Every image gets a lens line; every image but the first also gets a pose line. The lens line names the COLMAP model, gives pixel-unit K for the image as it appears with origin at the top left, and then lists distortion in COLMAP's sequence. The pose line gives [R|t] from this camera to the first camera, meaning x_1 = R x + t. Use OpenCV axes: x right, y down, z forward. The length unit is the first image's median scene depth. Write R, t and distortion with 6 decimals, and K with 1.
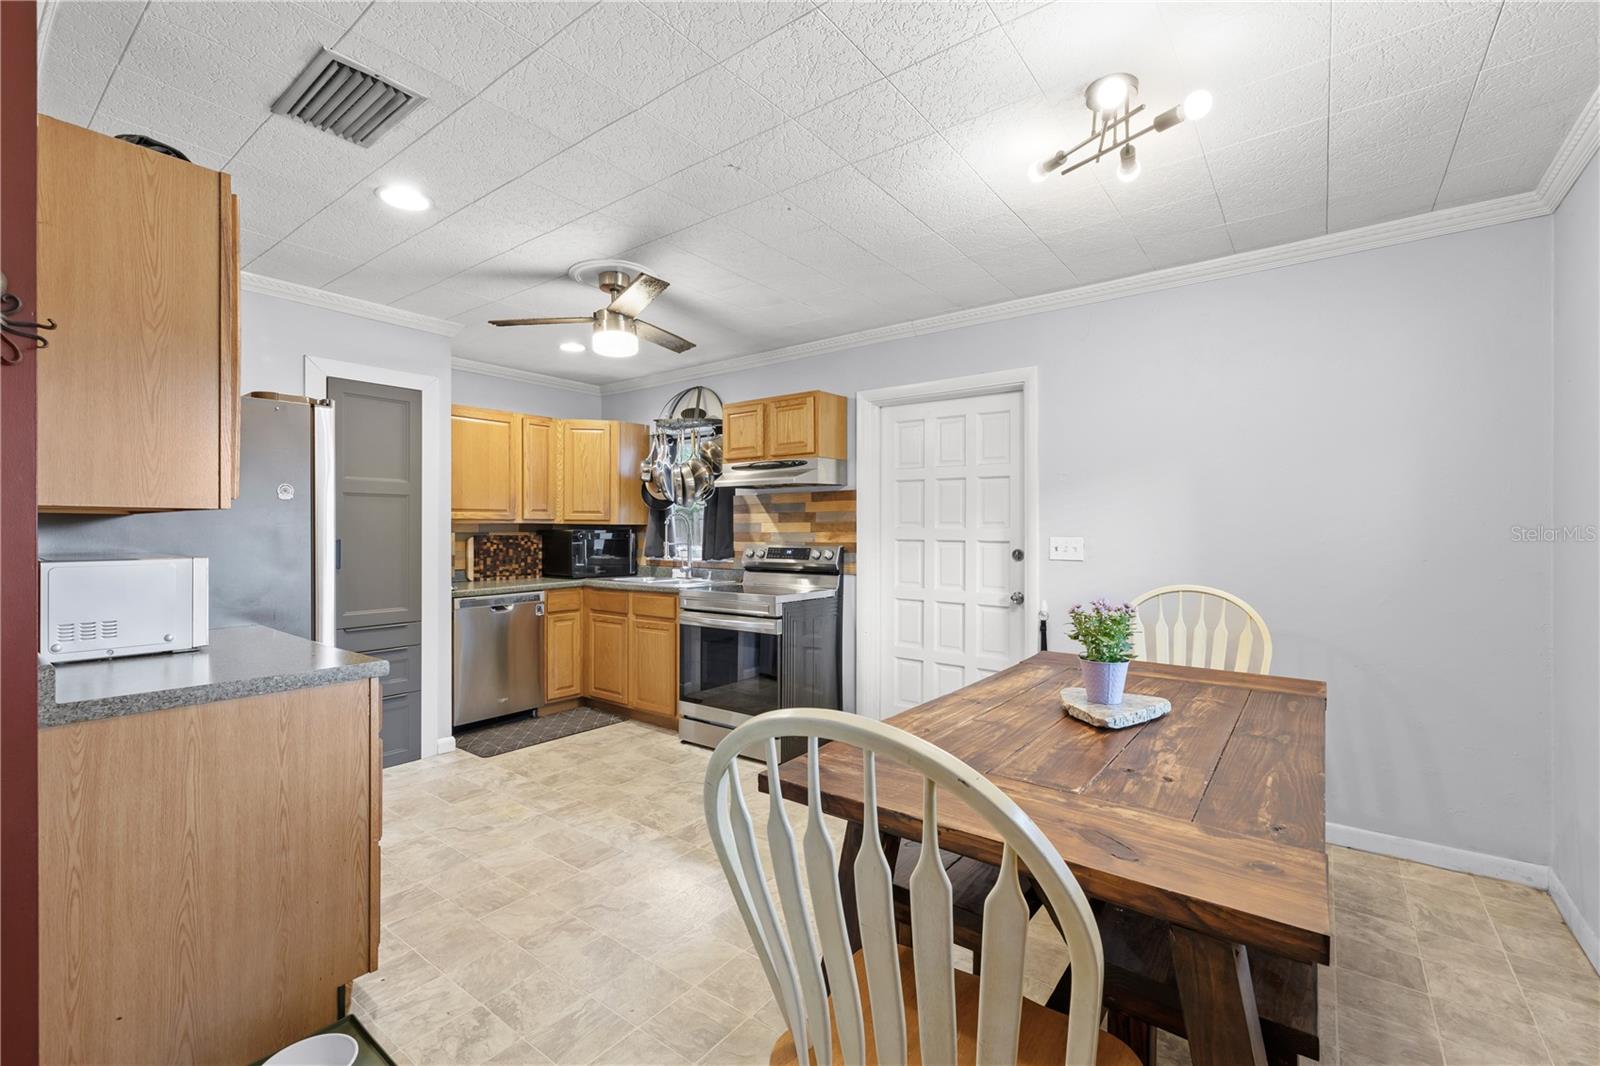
lens RADIAL K [[679.0, 0, 795.1], [0, 679.0, 528.7], [0, 0, 1]] dist [0.001122, -0.000167]
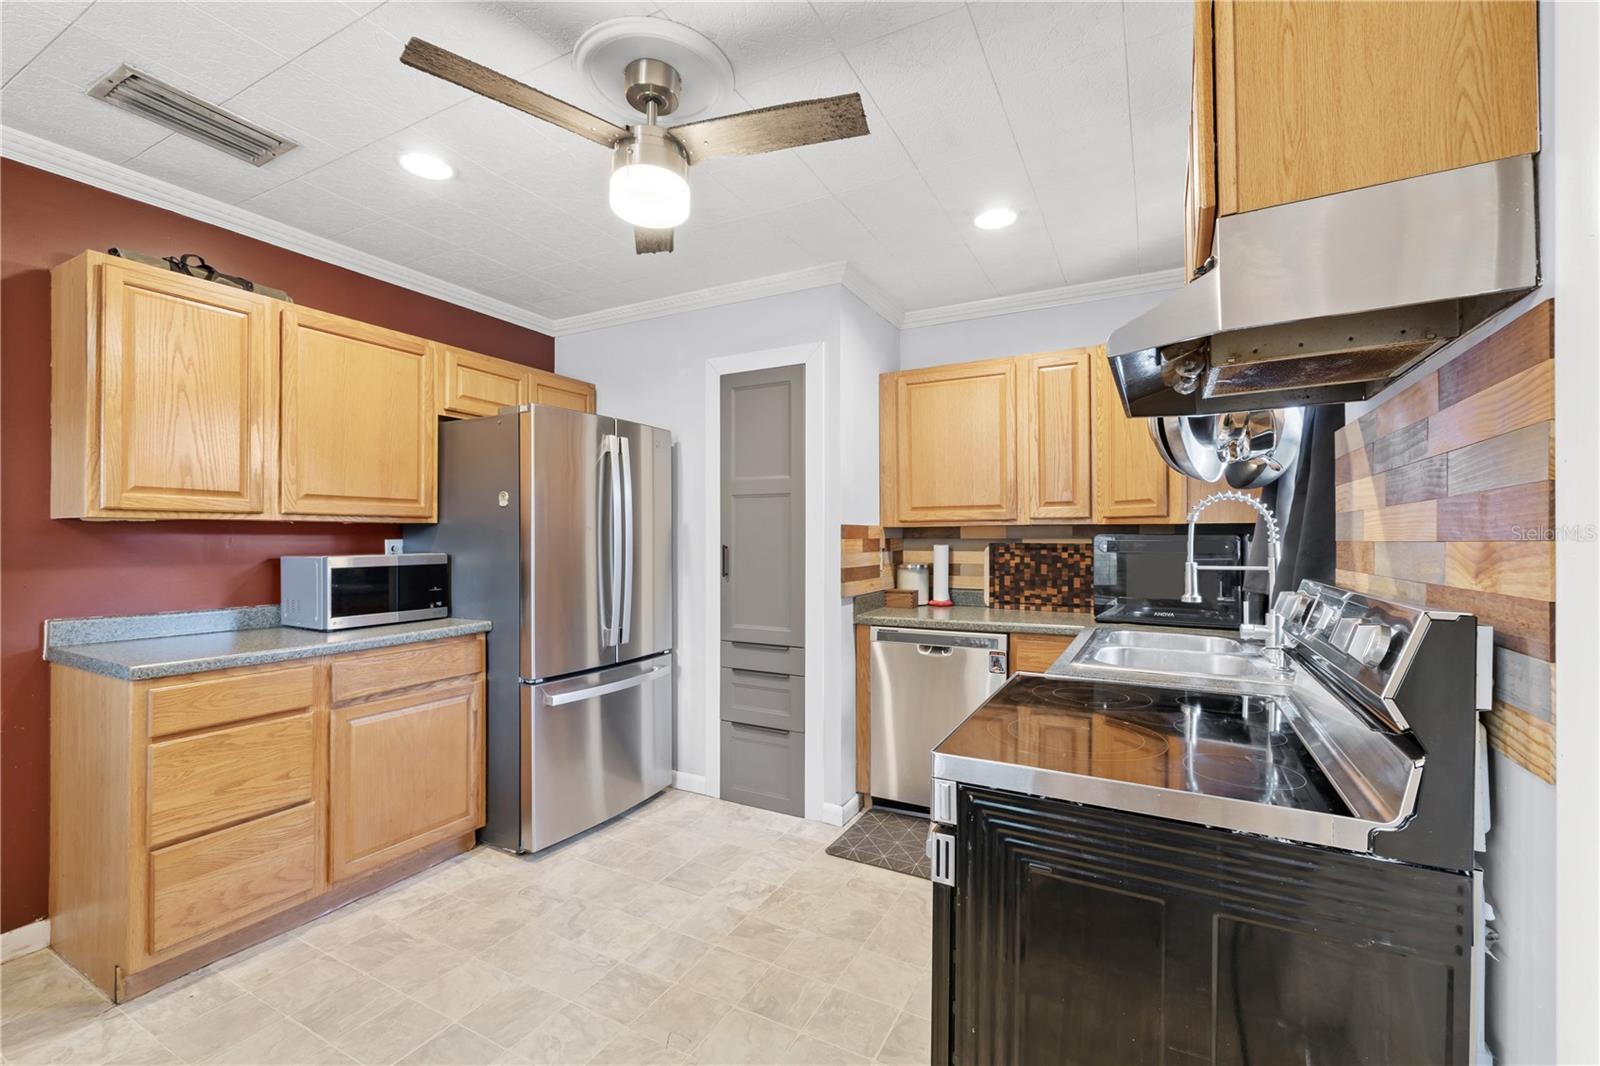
lens RADIAL K [[679.0, 0, 793.3], [0, 679.0, 532.8], [0, 0, 1]] dist [0.001122, -0.000167]
pose [[0.159151, -0.005480, -0.987239, 0.216879], [0.000389, 0.999985, -0.005488, 0.003295], [0.987254, 0.000490, 0.159150, 0.745503]]
